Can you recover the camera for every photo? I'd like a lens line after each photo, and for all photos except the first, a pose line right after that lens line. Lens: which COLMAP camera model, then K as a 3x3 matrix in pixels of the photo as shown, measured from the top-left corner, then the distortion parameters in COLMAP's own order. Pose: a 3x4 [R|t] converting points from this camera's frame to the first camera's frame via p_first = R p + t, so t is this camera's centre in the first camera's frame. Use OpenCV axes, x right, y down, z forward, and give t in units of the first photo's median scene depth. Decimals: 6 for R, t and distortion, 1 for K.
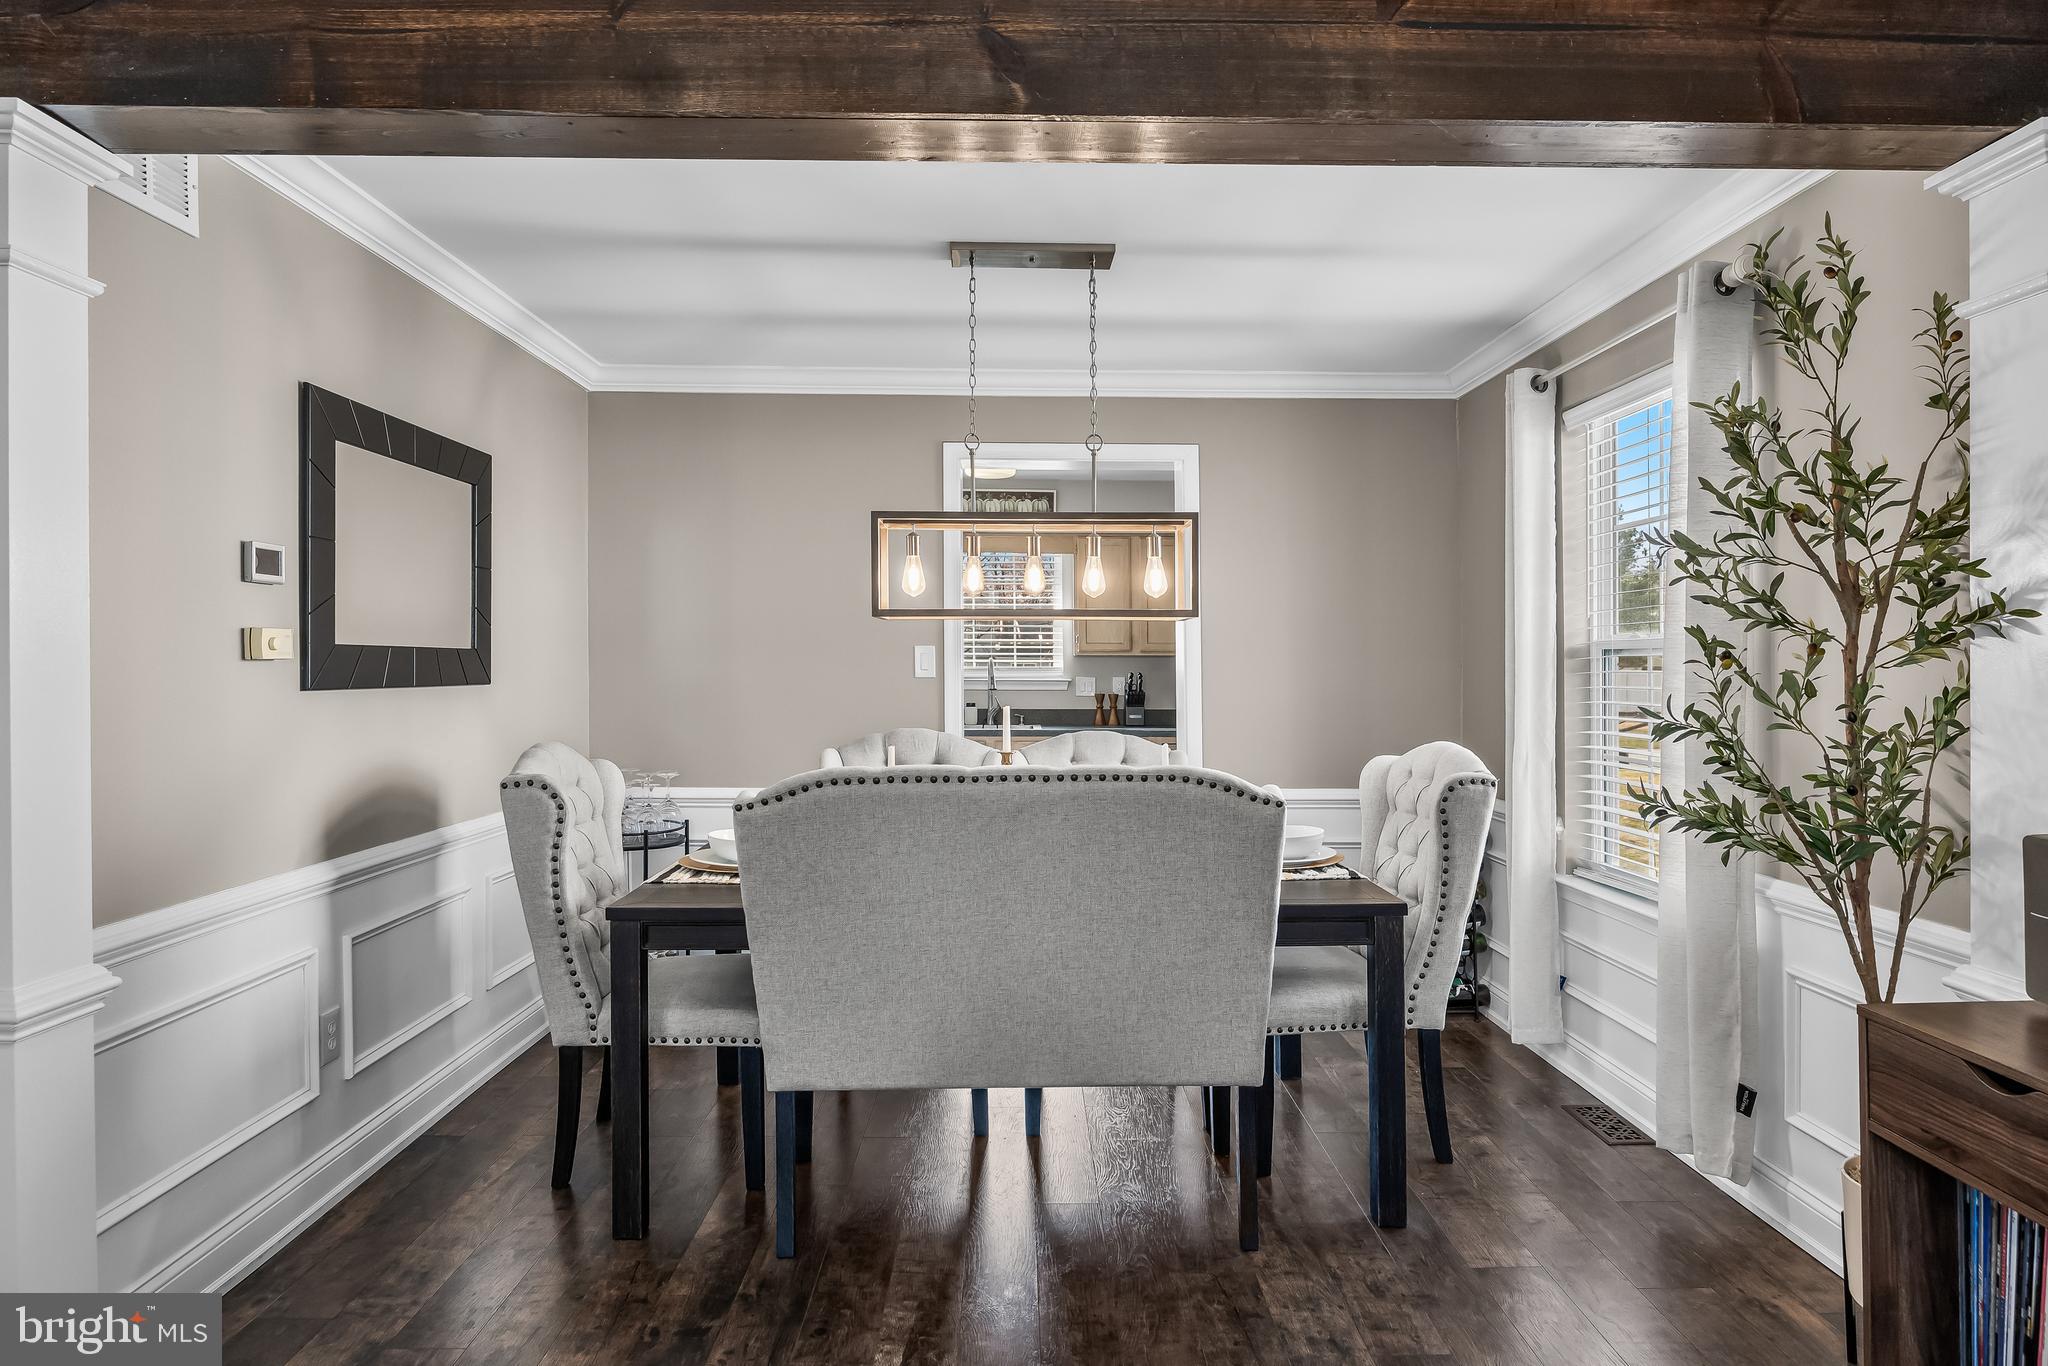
lens RADIAL K [[1200.3, 0, 1026.0], [0, 1200.3, 660.6], [0, 0, 1]] dist [-0.014353, 0.003689]
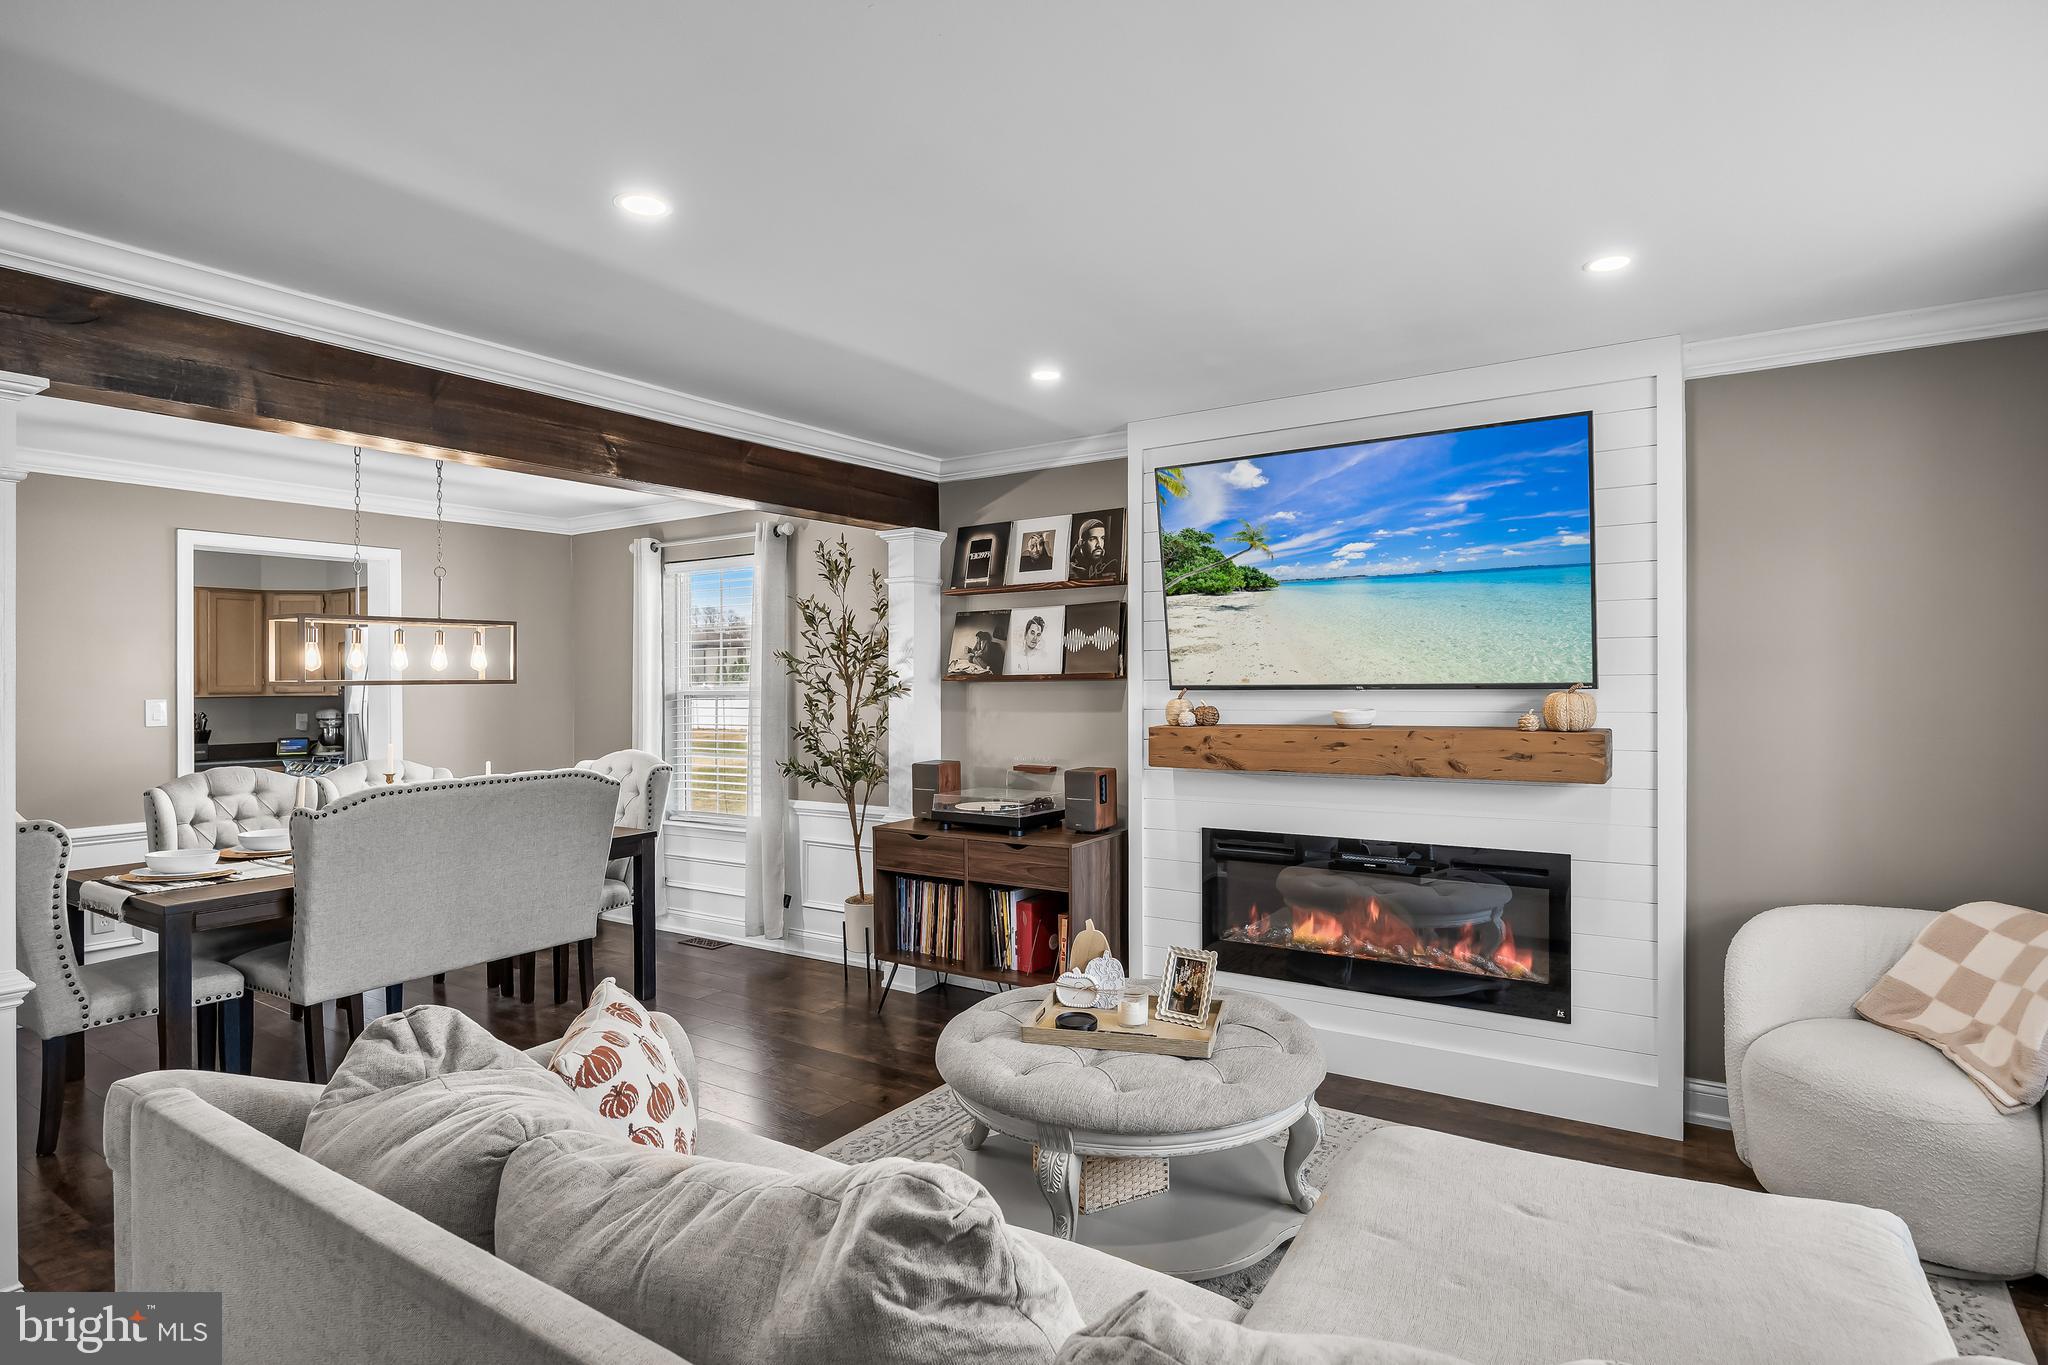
lens RADIAL K [[1063.6, 0, 1033.0], [0, 1063.6, 680.7], [0, 0, 1]] dist [-0.009974, 0.001875]
pose [[0.565082, -0.010160, 0.824973, -0.737141], [0.009884, 0.999936, 0.005544, -0.046164], [-0.824976, 0.005022, 0.565146, -0.476698]]
